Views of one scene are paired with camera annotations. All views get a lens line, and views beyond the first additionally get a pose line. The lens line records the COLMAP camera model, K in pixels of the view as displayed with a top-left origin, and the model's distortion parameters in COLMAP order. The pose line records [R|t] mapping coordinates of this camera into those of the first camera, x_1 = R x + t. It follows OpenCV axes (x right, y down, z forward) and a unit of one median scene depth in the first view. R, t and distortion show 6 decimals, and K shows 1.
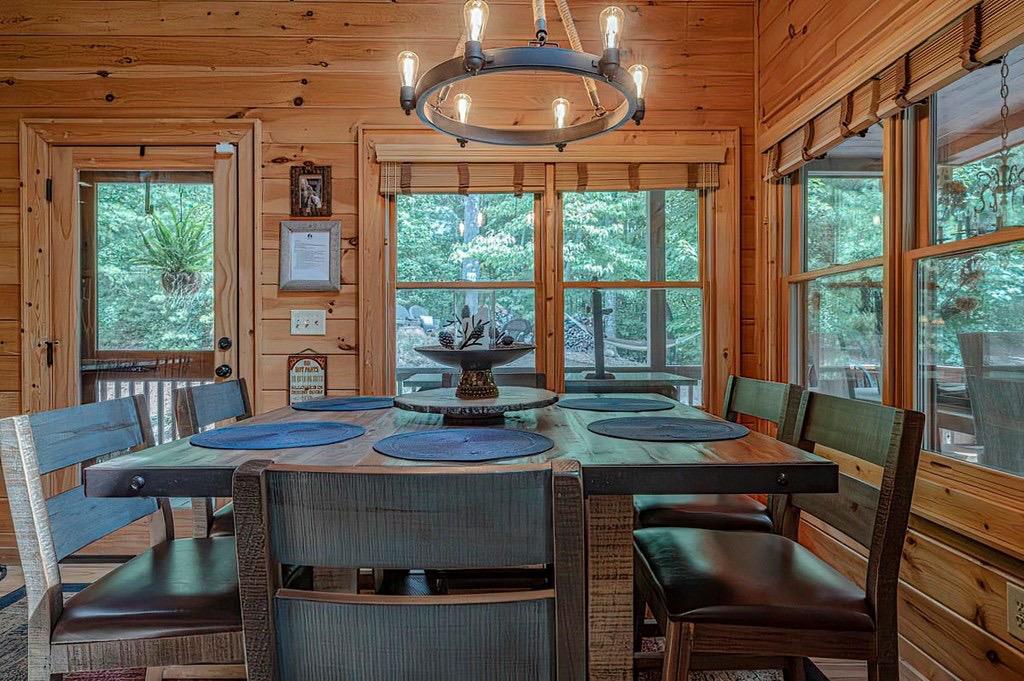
lens RADIAL K [[612.1, 0, 512.0], [0, 612.1, 340.5], [0, 0, 1]] dist [-0.002298, -0.001560]
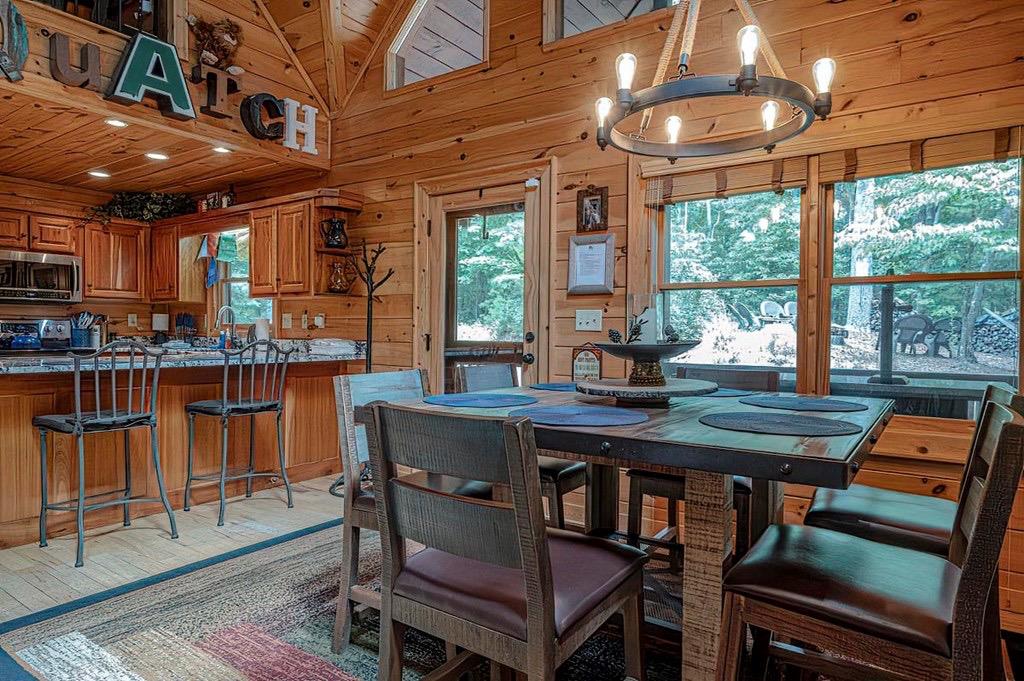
lens RADIAL K [[612.1, 0, 512.0], [0, 612.1, 340.5], [0, 0, 1]] dist [-0.002298, -0.001560]
pose [[0.813575, 0.020621, -0.581094, 0.239889], [-0.017467, 0.999787, 0.011023, -0.001044], [0.581197, 0.001182, 0.813762, -0.055889]]
